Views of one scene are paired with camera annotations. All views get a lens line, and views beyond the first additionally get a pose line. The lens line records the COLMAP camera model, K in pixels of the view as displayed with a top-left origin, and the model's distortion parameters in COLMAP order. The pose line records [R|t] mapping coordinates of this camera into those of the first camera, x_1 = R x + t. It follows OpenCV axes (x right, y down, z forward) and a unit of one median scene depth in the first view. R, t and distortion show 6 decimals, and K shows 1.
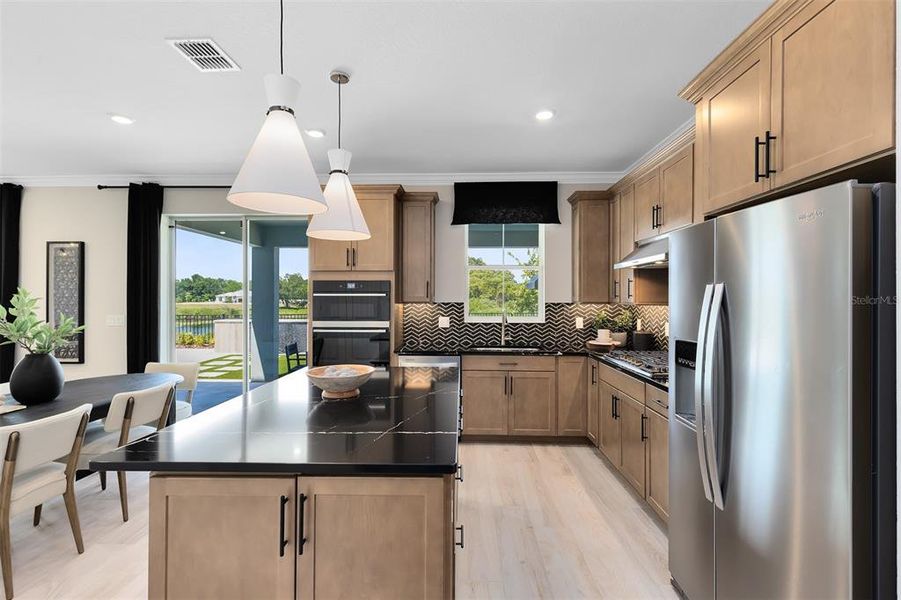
lens RADIAL K [[411.9, 0, 450.5], [0, 411.9, 300.0], [0, 0, 1]] dist [0.002363, 0.000397]
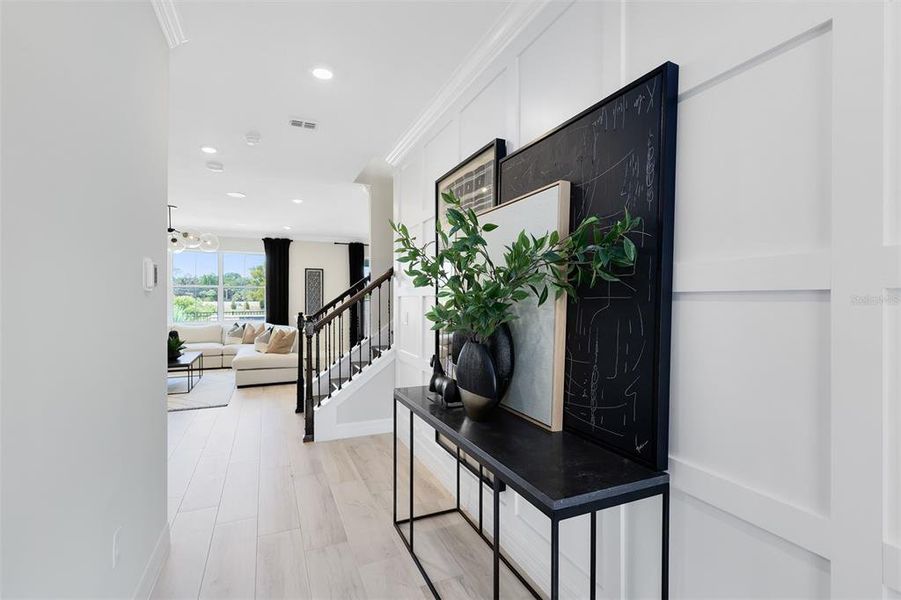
lens RADIAL K [[411.9, 0, 450.5], [0, 411.9, 300.0], [0, 0, 1]] dist [0.002363, 0.000397]
pose [[0.899524, -0.002684, 0.436862, -1.216603], [0.004254, 0.999988, -0.002616, 0.018874], [-0.436850, 0.004212, 0.899524, -1.099582]]
